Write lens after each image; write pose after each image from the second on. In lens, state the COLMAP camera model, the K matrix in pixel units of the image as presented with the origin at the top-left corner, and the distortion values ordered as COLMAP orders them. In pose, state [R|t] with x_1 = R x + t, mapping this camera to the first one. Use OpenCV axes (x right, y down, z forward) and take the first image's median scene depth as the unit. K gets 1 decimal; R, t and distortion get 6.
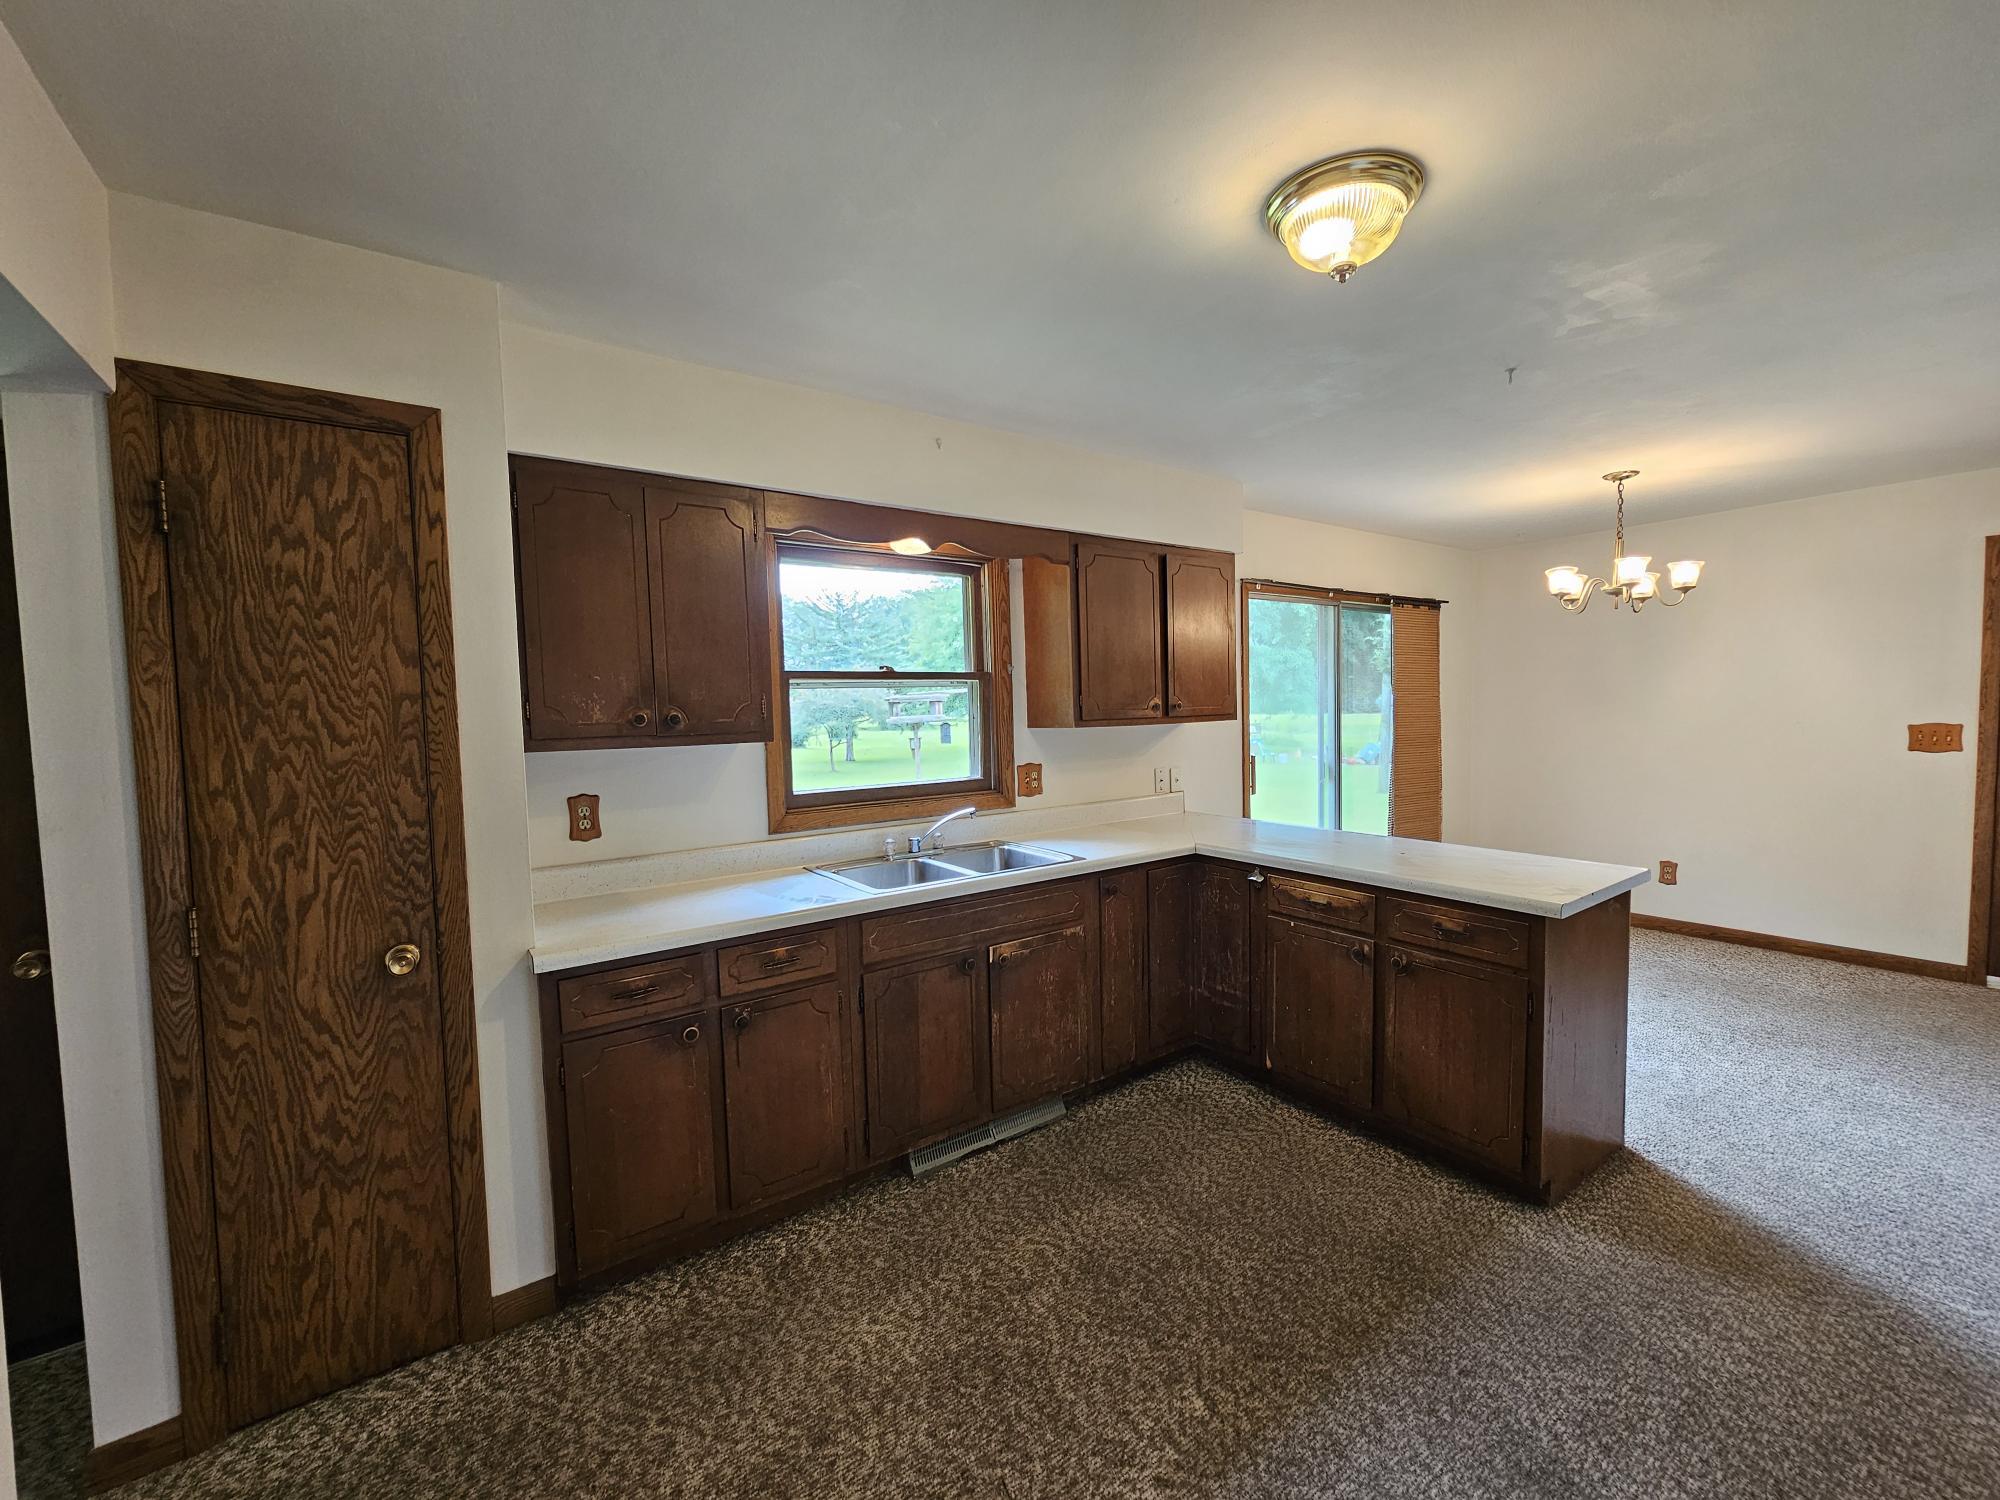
lens RADIAL K [[816.5, 0, 1000.0], [0, 816.5, 750.0], [0, 0, 1]] dist [0.000195, -0.000020]
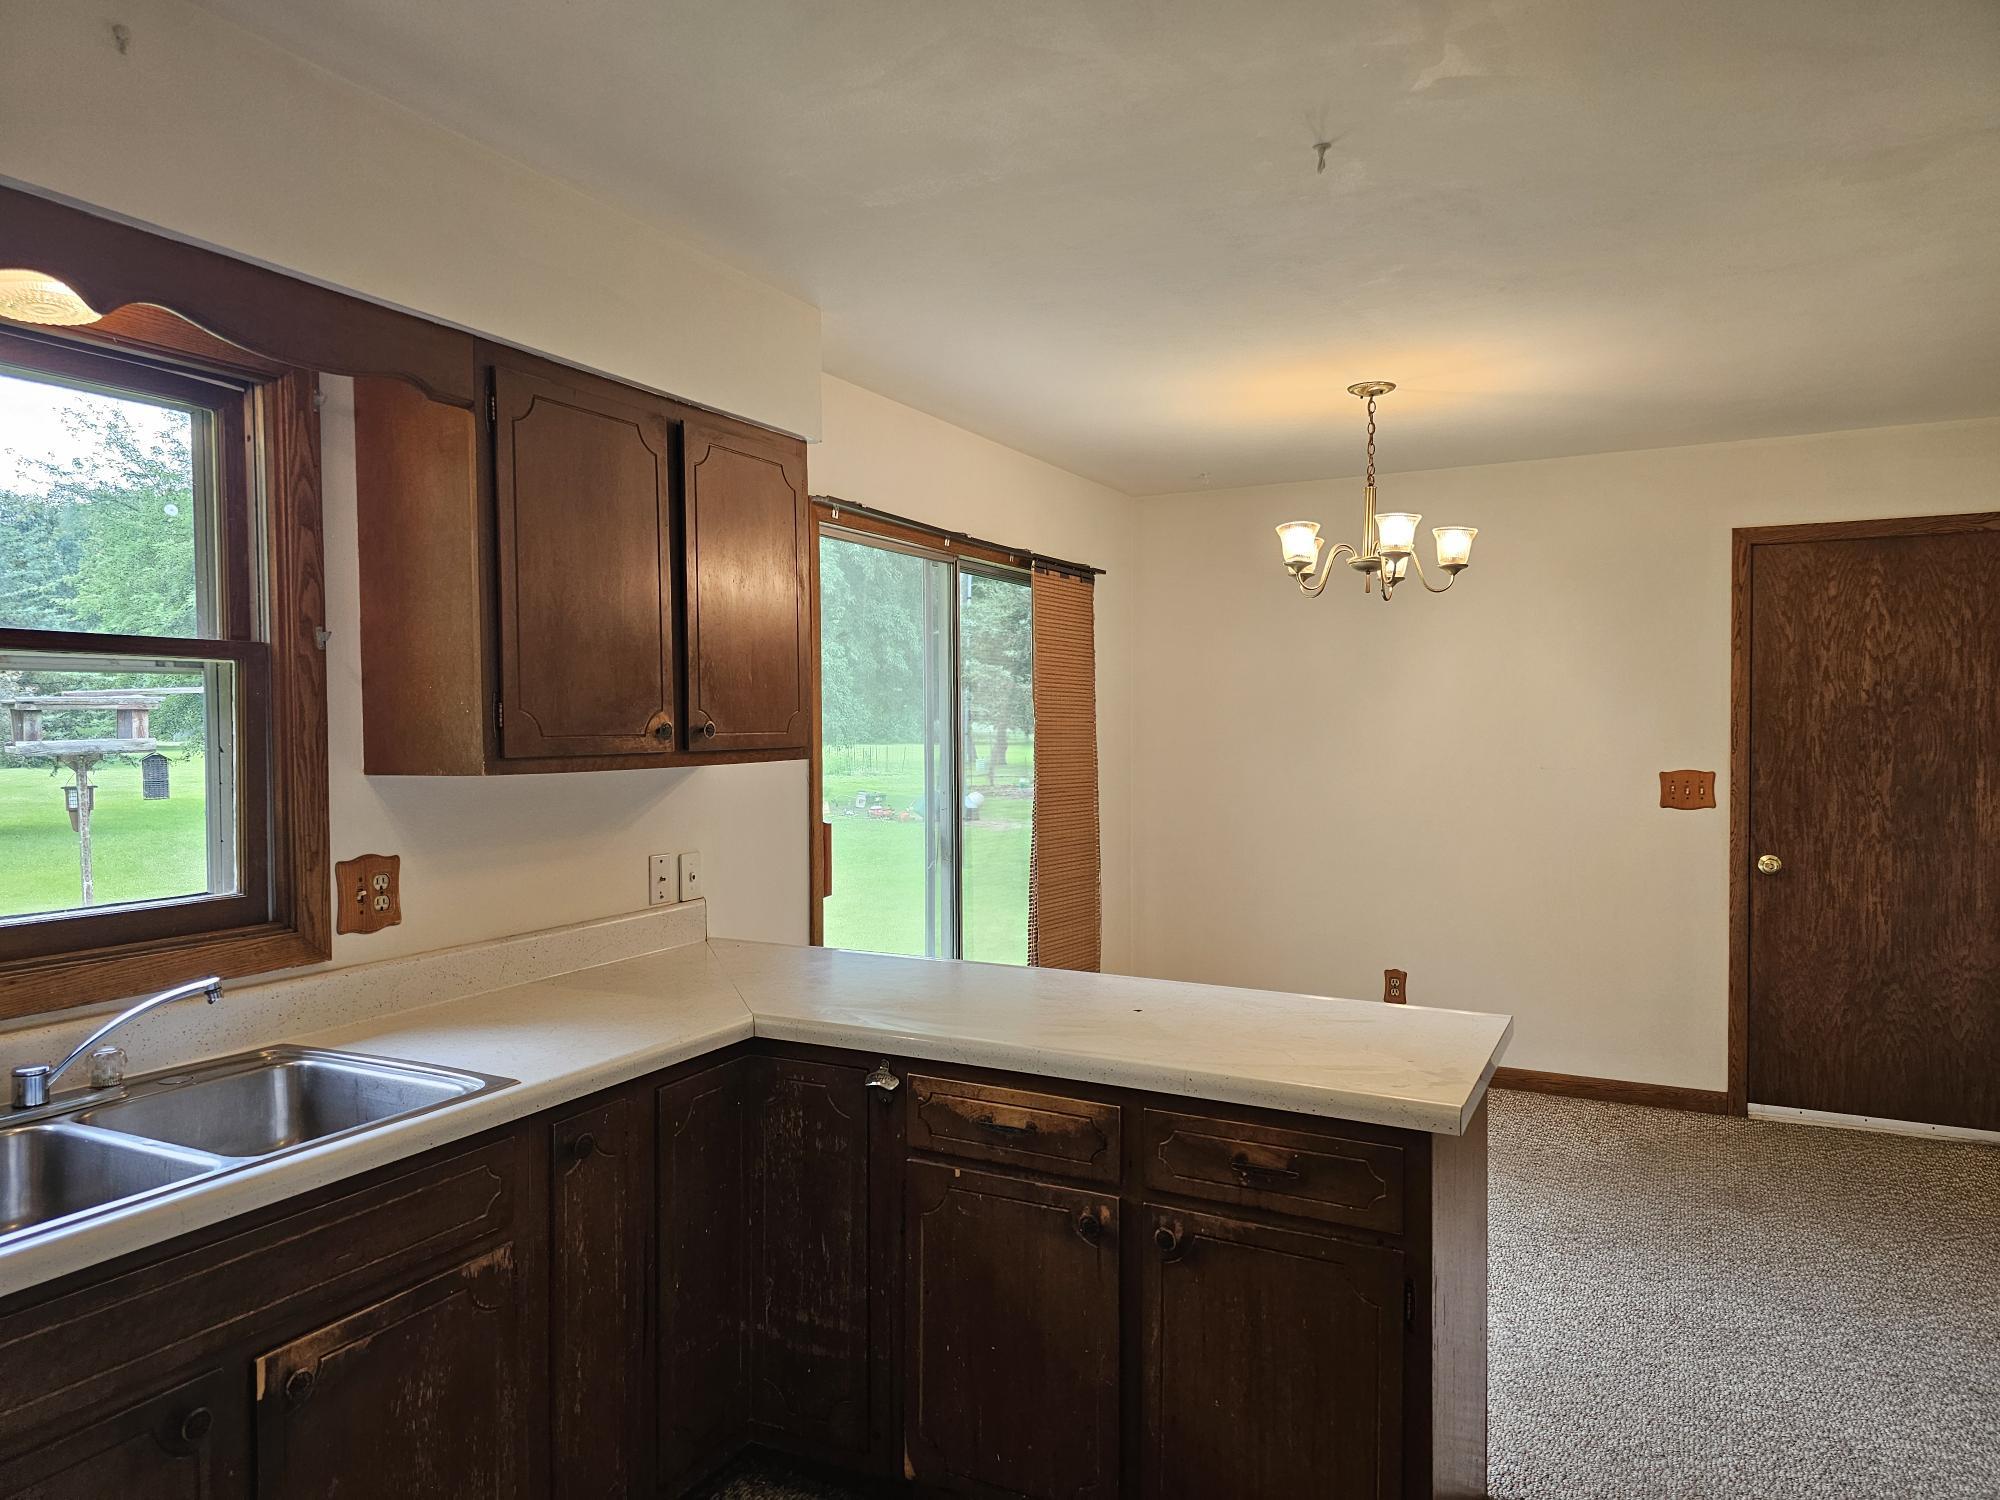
lens RADIAL K [[1353.5, 0, 1000.0], [0, 1353.5, 750.0], [0, 0, 1]] dist [0.070813, -0.061858]
pose [[0.886429, 0.010466, 0.462746, -0.004587], [0.007497, 0.999289, -0.036962, -0.010995], [-0.462804, 0.036233, 0.885720, 0.197858]]
